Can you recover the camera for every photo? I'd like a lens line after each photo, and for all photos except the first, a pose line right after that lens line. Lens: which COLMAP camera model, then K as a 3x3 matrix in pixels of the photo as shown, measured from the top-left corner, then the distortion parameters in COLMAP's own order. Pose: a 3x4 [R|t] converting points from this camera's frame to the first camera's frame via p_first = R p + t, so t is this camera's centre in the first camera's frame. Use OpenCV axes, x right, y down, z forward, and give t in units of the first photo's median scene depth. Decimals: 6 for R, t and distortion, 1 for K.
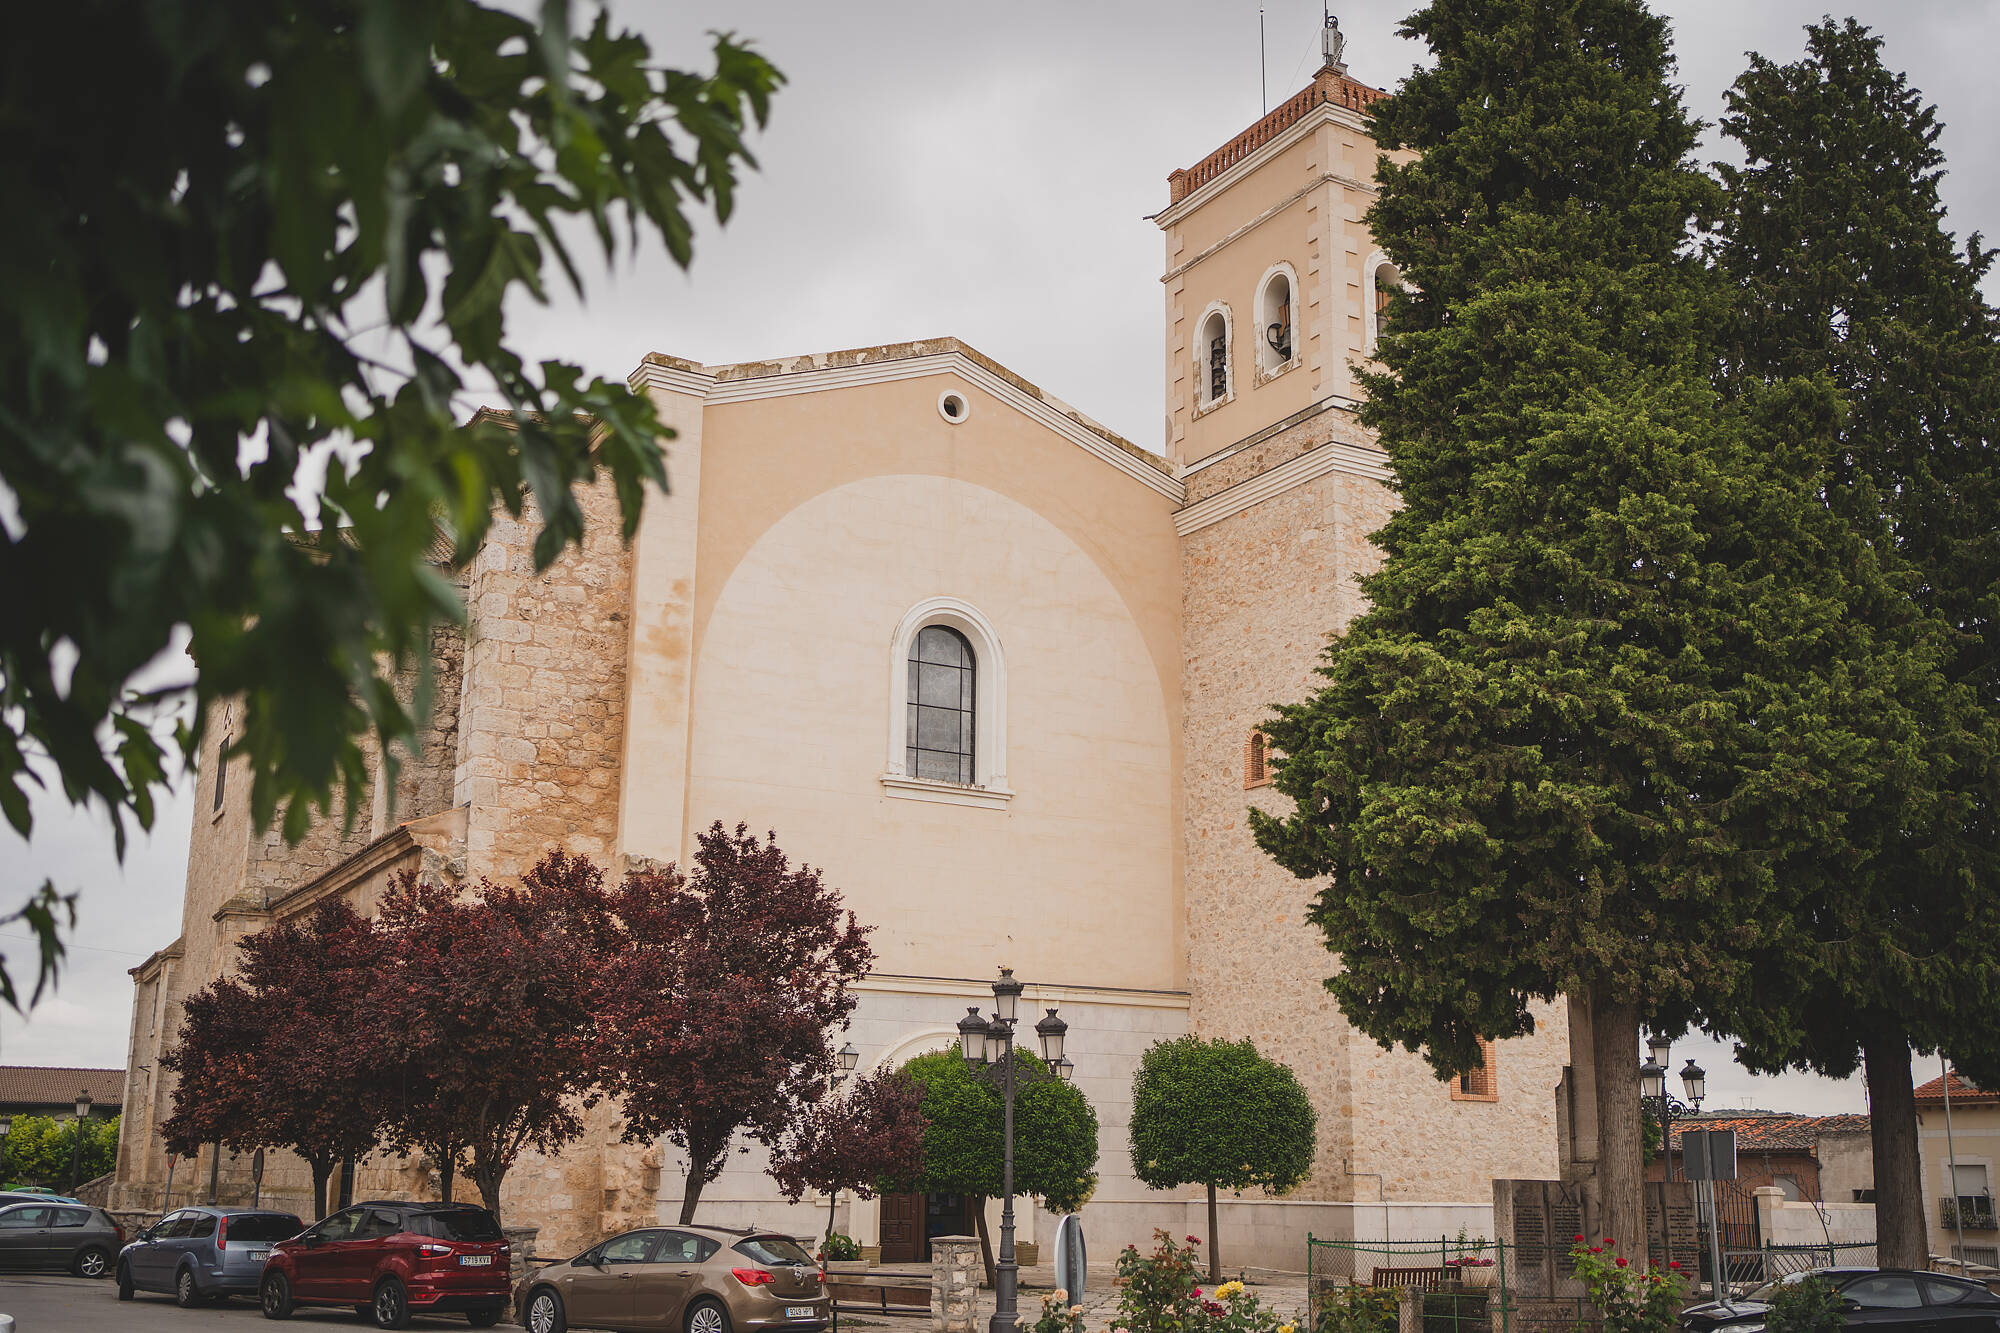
lens RADIAL K [[2128.4, 0, 1002.8], [0, 2128.4, 694.5], [0, 0, 1]] dist [-0.012363, -0.031369]
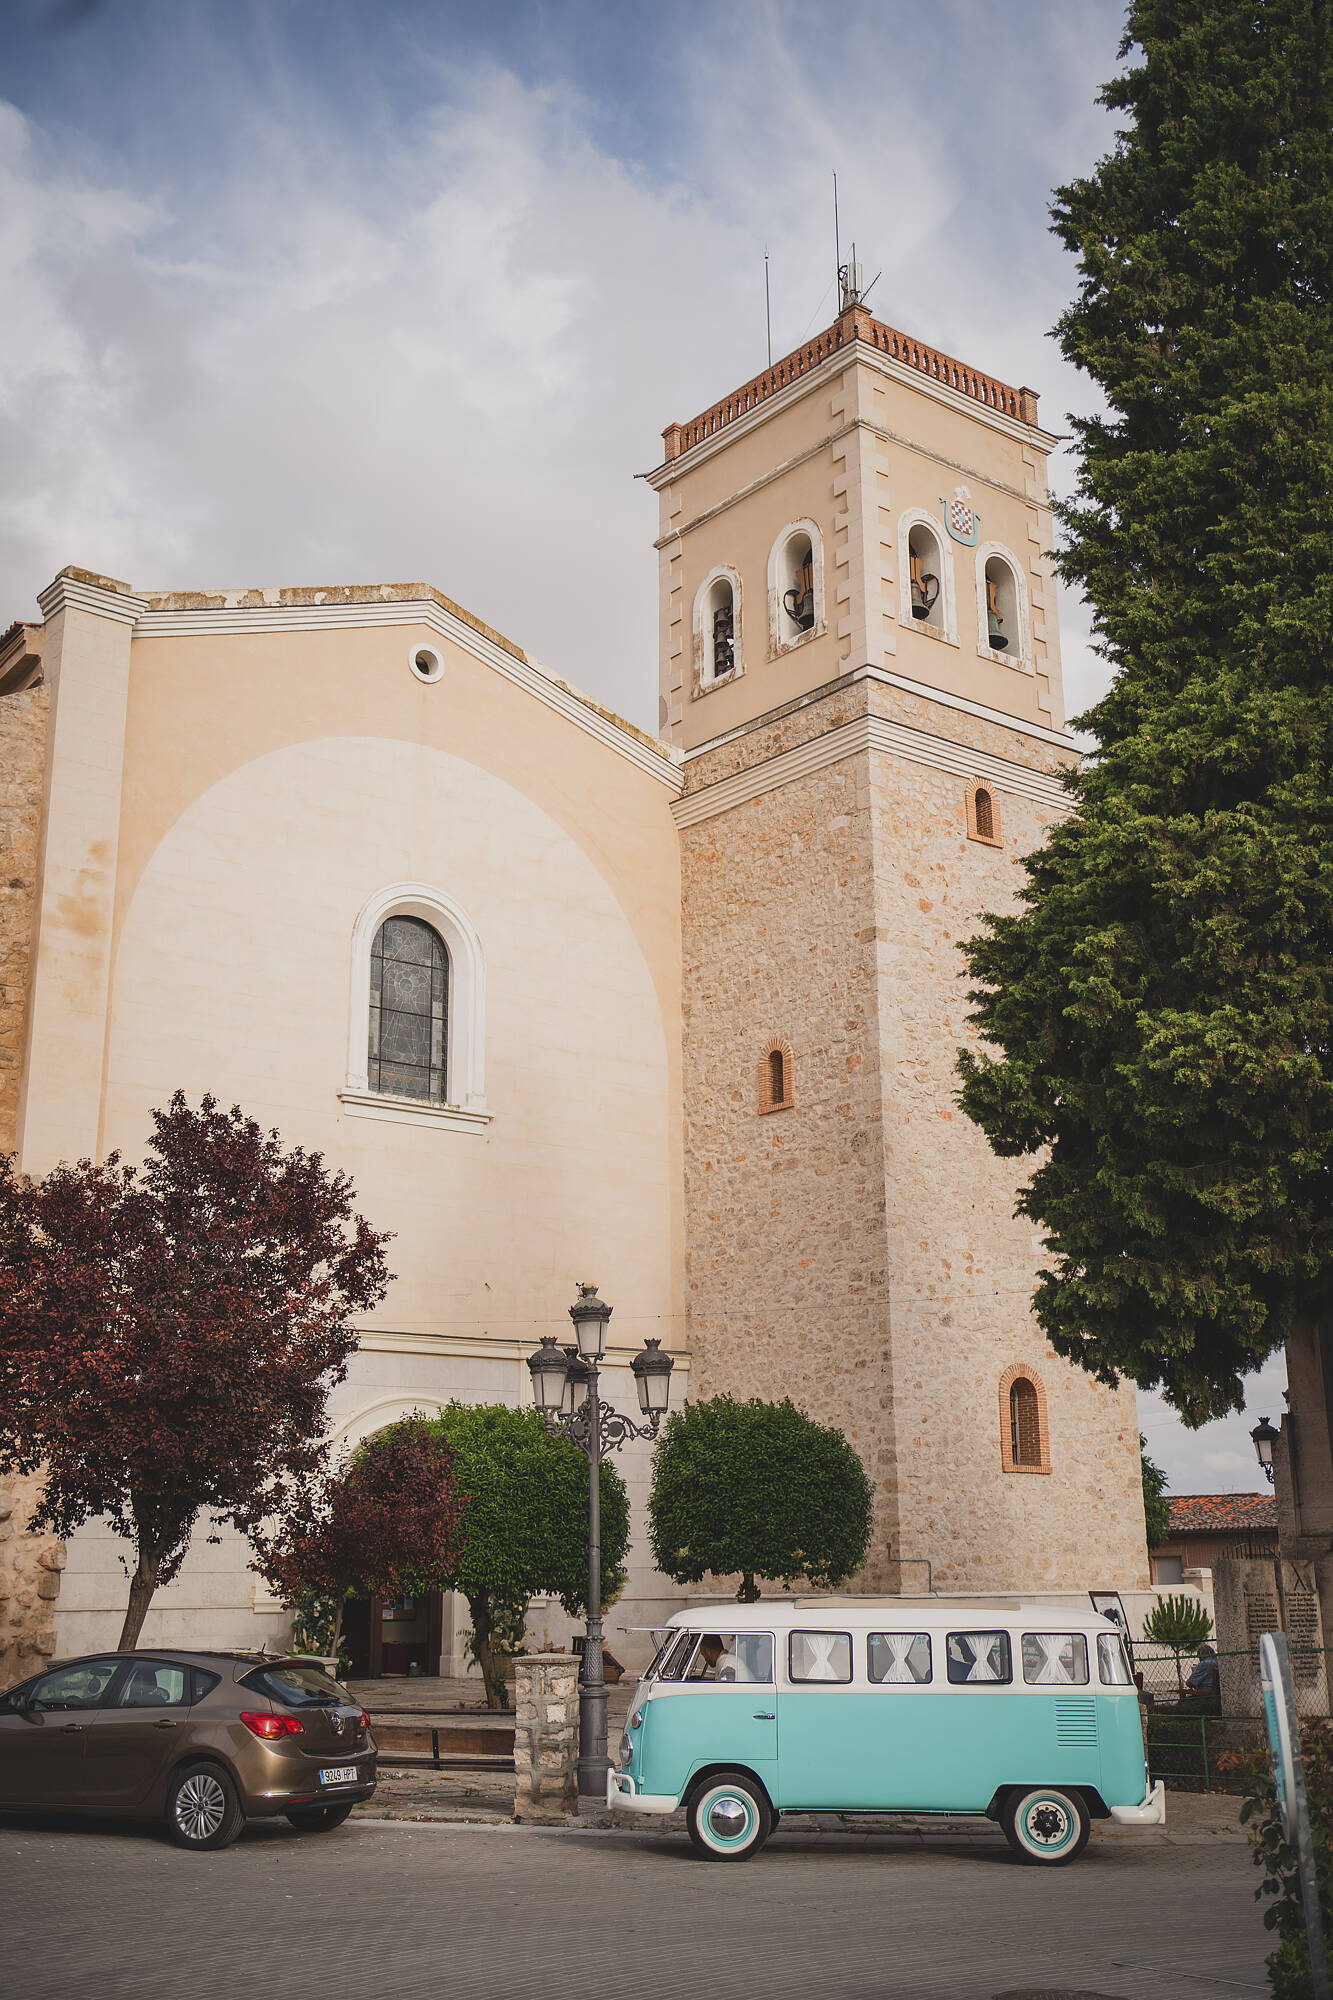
lens RADIAL K [[2049.6, 0, 660.4], [0, 2049.6, 1024.1], [0, 0, 1]] dist [-0.005201, -0.003563]
pose [[0.988078, 0.019444, 0.152720, -0.057284], [-0.013388, 0.999086, -0.040584, 0.044797], [-0.153369, 0.038056, 0.987436, 0.192850]]
